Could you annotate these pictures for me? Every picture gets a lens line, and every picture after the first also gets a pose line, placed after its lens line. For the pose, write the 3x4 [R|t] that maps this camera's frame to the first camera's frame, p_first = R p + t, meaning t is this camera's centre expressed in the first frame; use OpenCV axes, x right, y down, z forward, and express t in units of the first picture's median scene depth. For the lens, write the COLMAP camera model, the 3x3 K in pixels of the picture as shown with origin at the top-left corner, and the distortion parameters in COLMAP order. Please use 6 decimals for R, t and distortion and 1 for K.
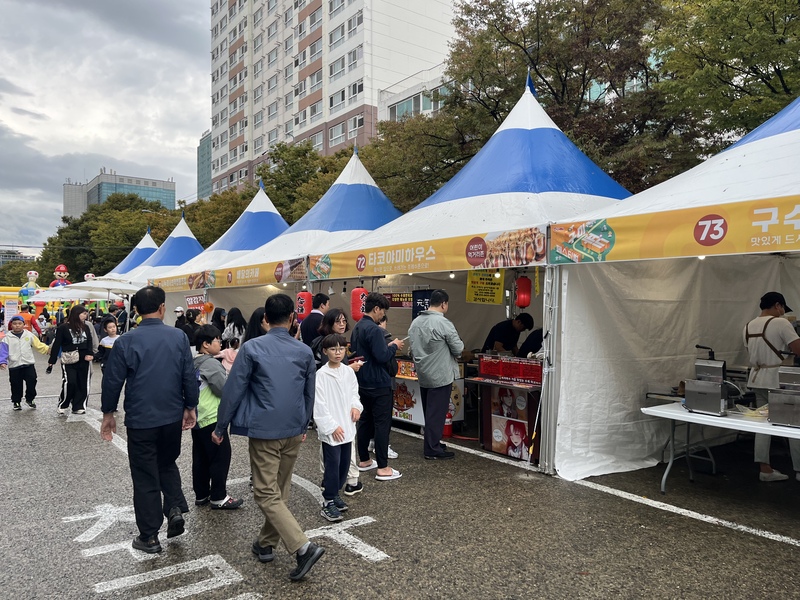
lens RADIAL K [[603.6, 0, 395.7], [0, 603.6, 299.7], [0, 0, 1]] dist [0.057627, -0.009715]
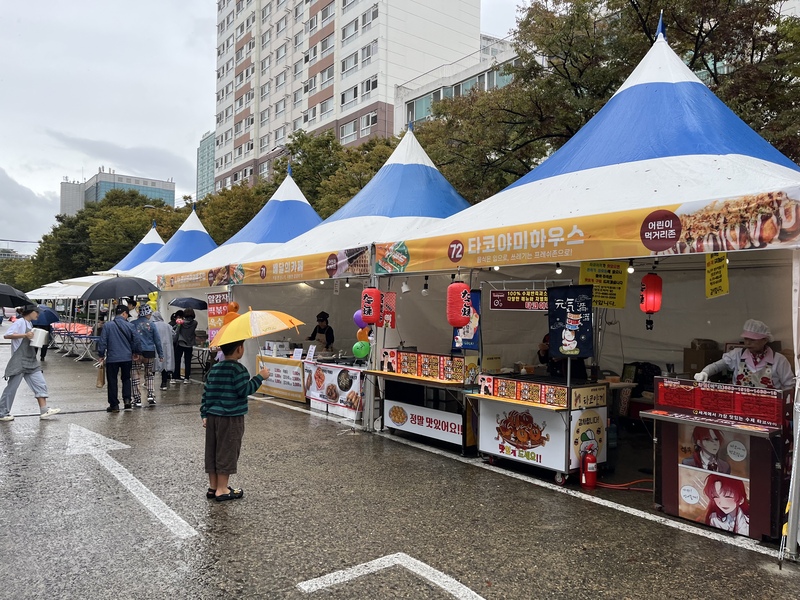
lens RADIAL K [[603.6, 0, 404.8], [0, 603.6, 299.6], [0, 0, 1]] dist [0.057627, -0.009715]
pose [[0.999710, 0.016050, 0.017972, -0.079812], [-0.015890, 0.999833, -0.009008, 0.005234], [-0.018114, 0.008720, 0.999798, 0.136322]]
